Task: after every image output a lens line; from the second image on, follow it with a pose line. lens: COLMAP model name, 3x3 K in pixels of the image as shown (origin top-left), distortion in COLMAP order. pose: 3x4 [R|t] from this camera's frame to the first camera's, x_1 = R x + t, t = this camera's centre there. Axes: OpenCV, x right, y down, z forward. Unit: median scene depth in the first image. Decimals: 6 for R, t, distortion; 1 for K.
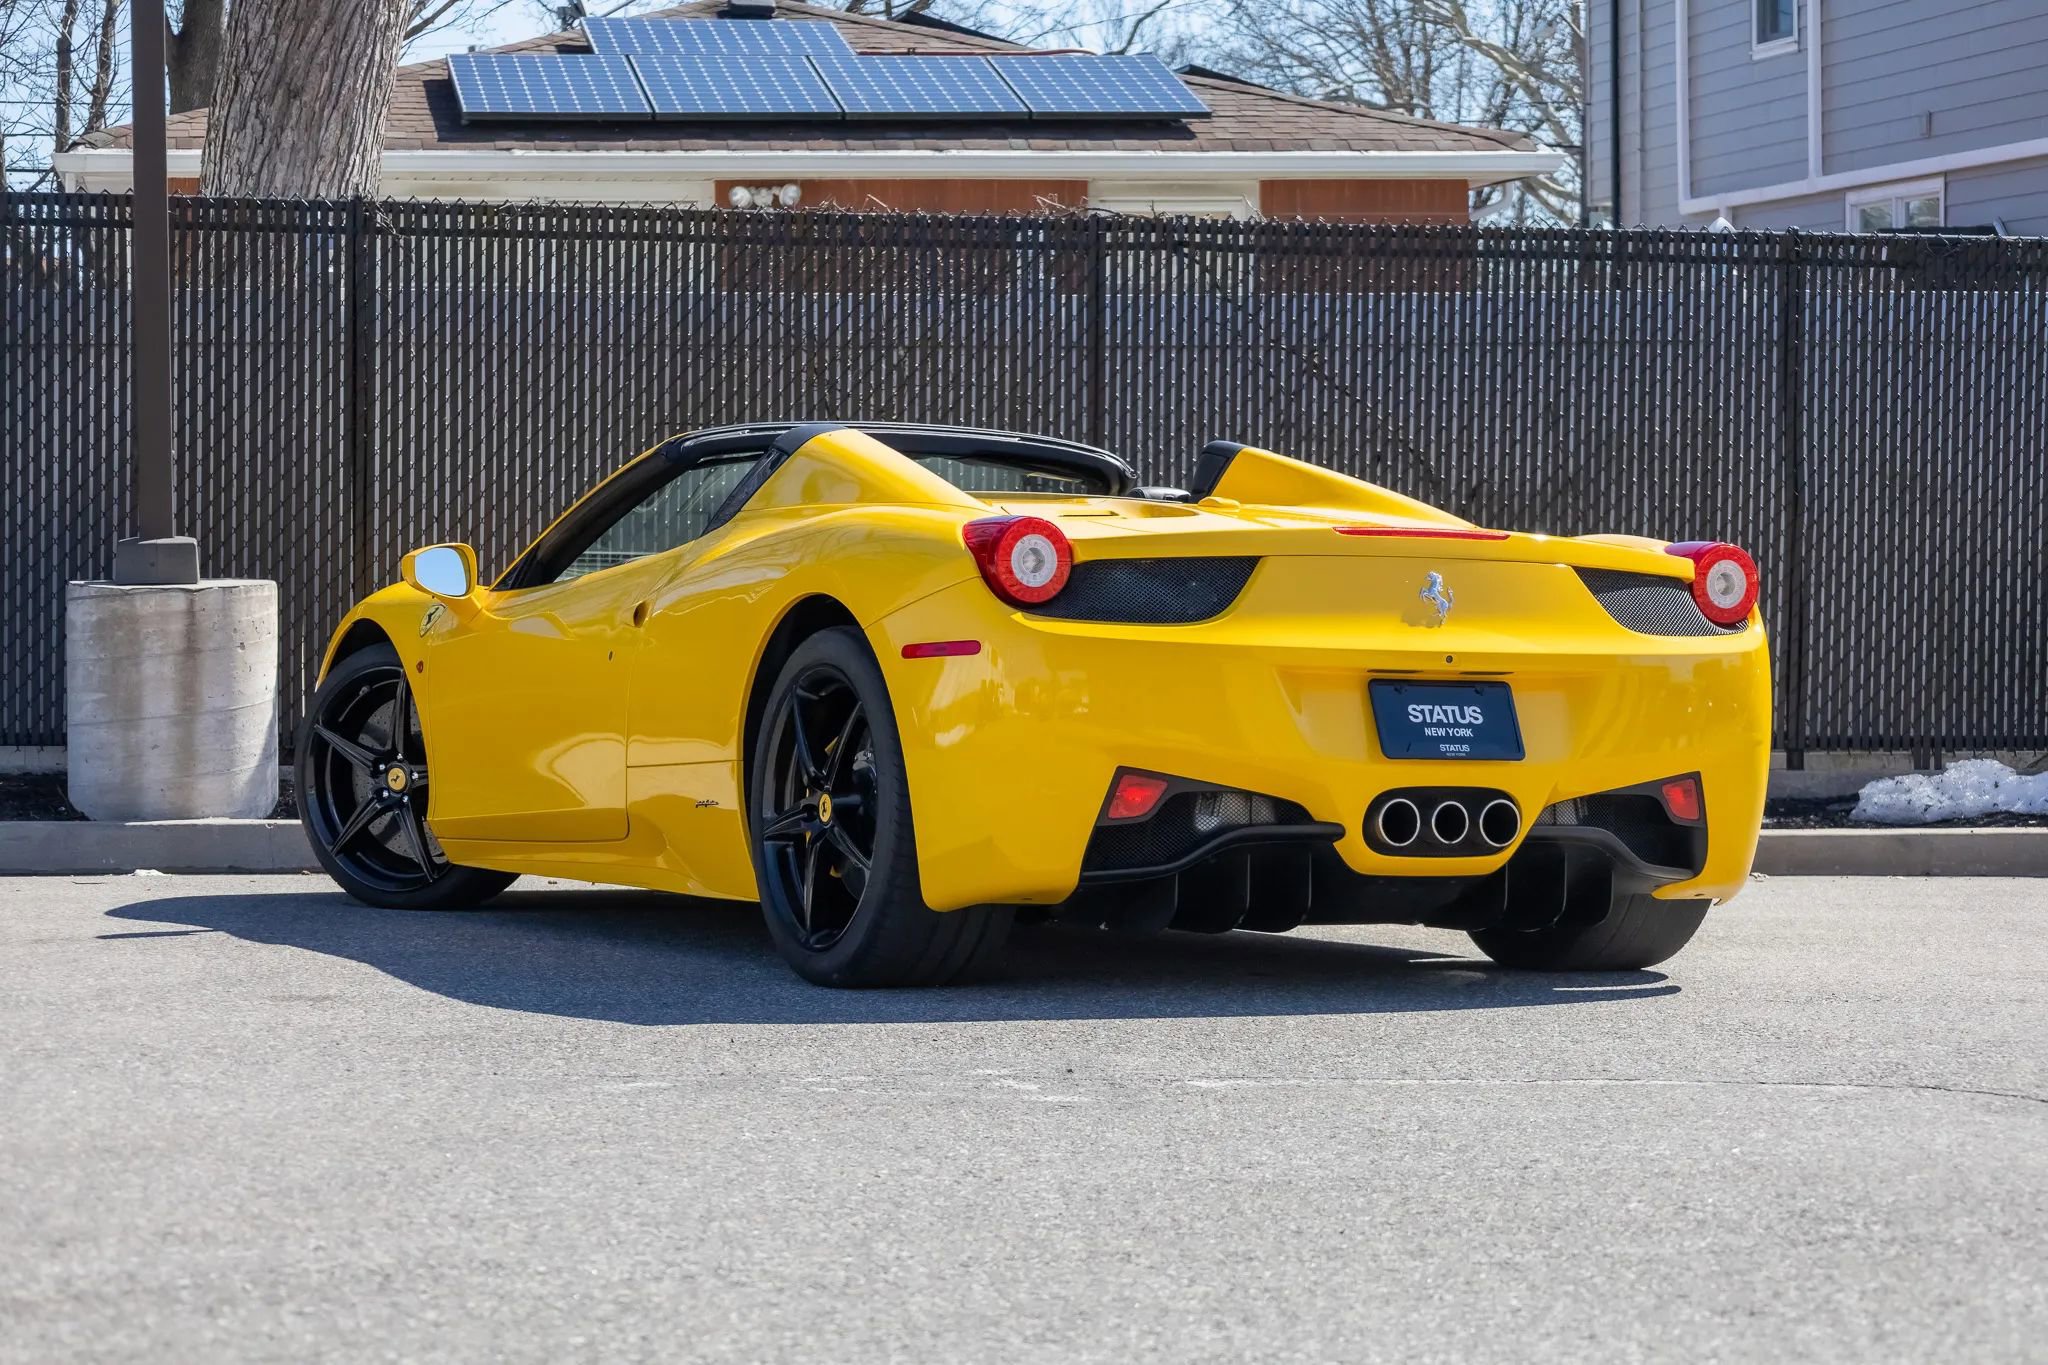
lens RADIAL K [[4757.6, 0, 1024.2], [0, 4757.6, 659.0], [0, 0, 1]] dist [0.027026, 0.000000]
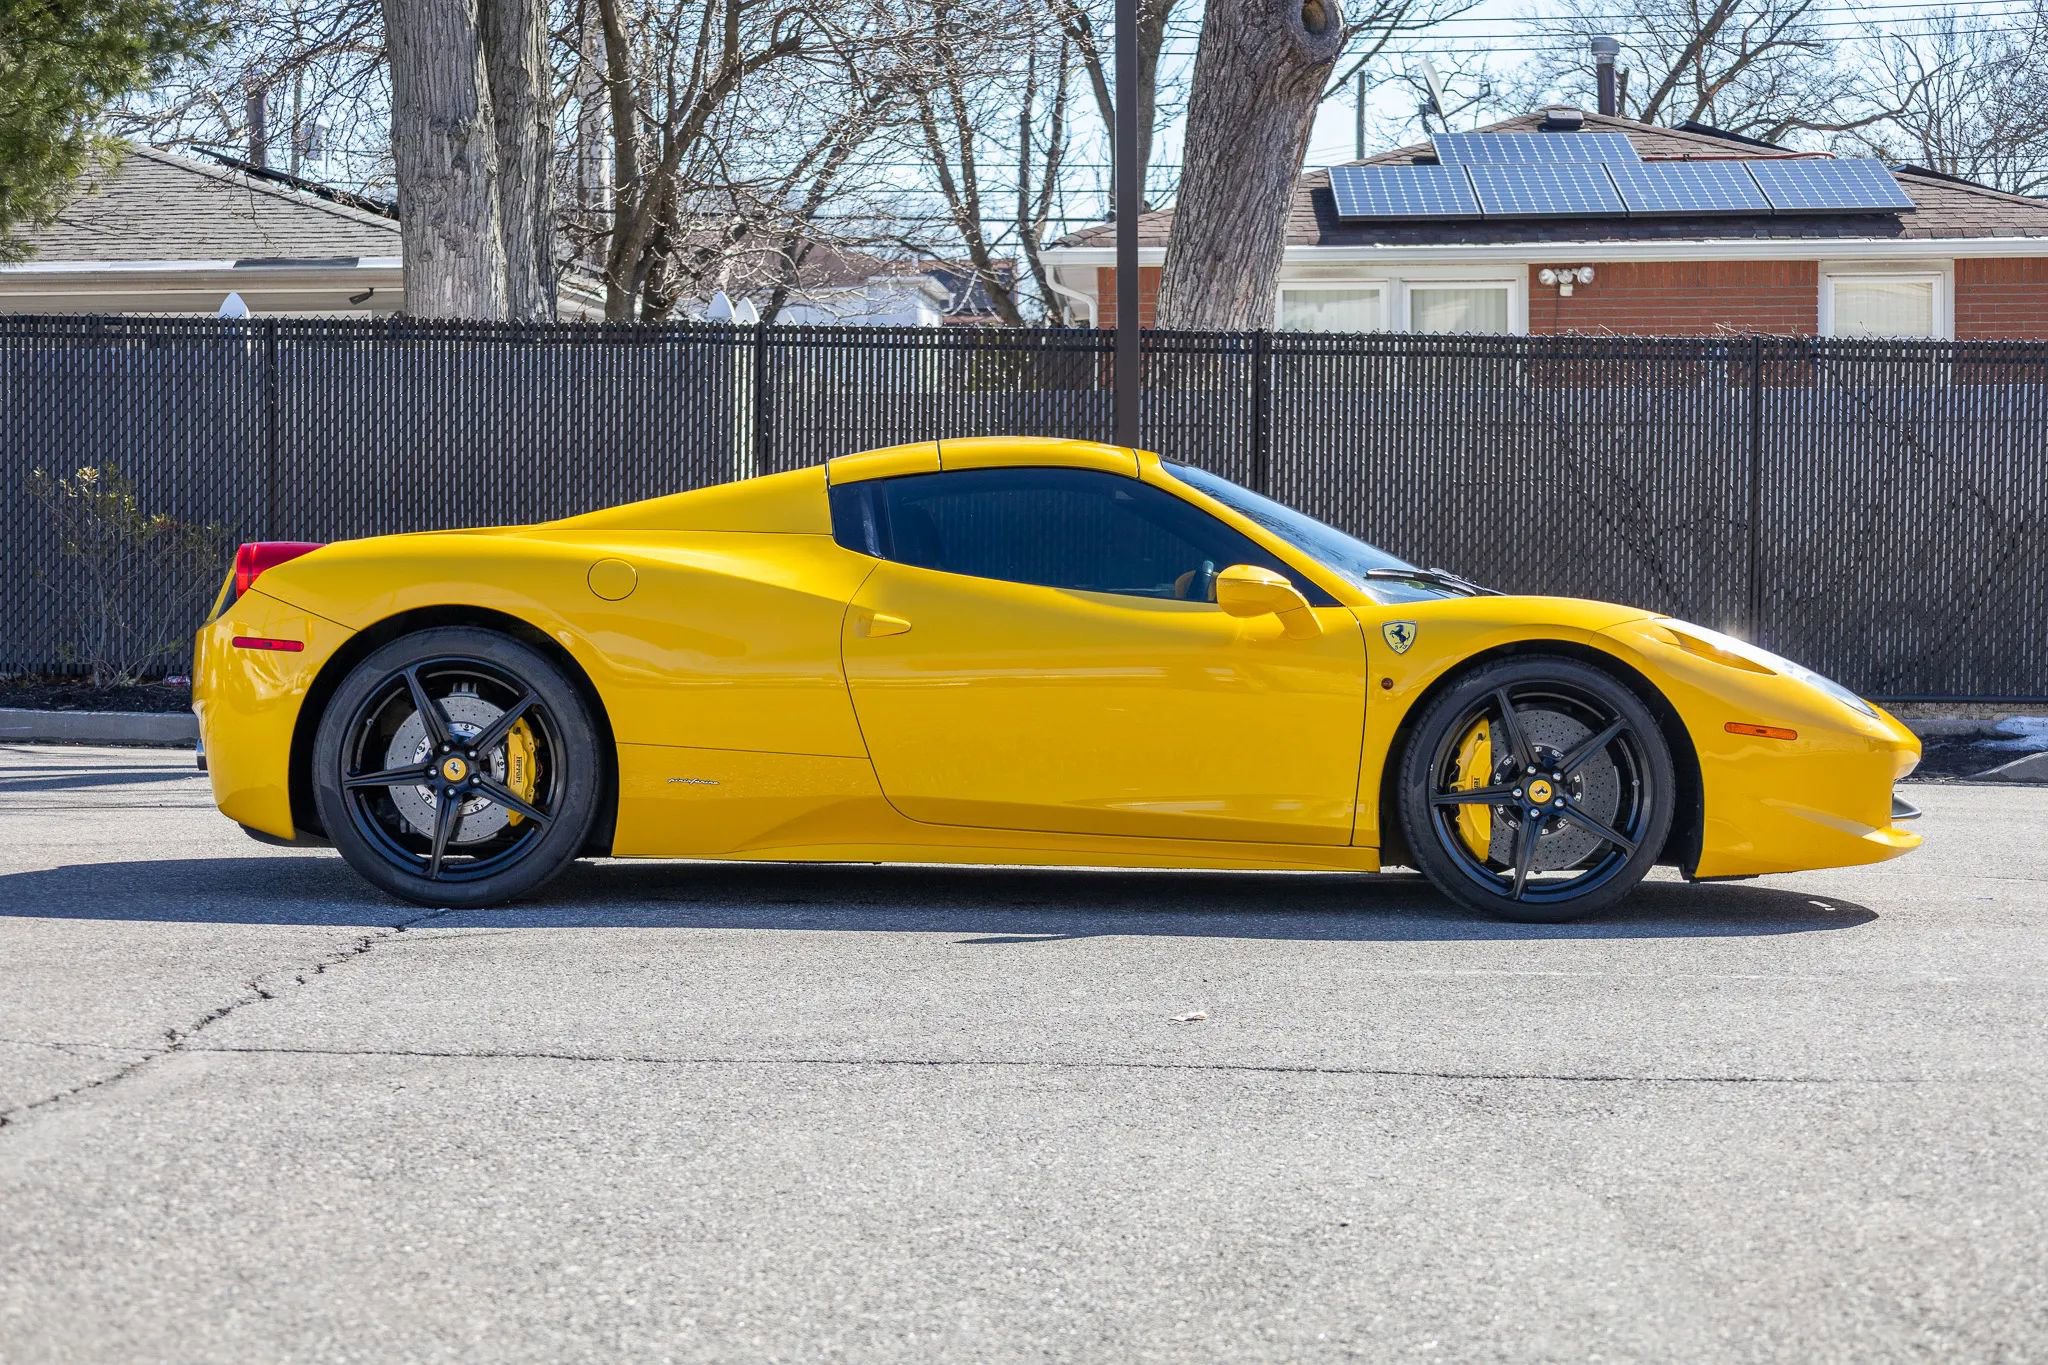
lens RADIAL K [[4272.1, 0, 1010.2], [0, 4272.1, 687.3], [0, 0, 1]] dist [0.019442, 0.000000]
pose [[0.980675, 0.011365, -0.195315, 0.048727], [-0.007898, 0.999797, 0.018519, -0.007403], [0.195486, -0.016619, 0.980566, -0.348710]]
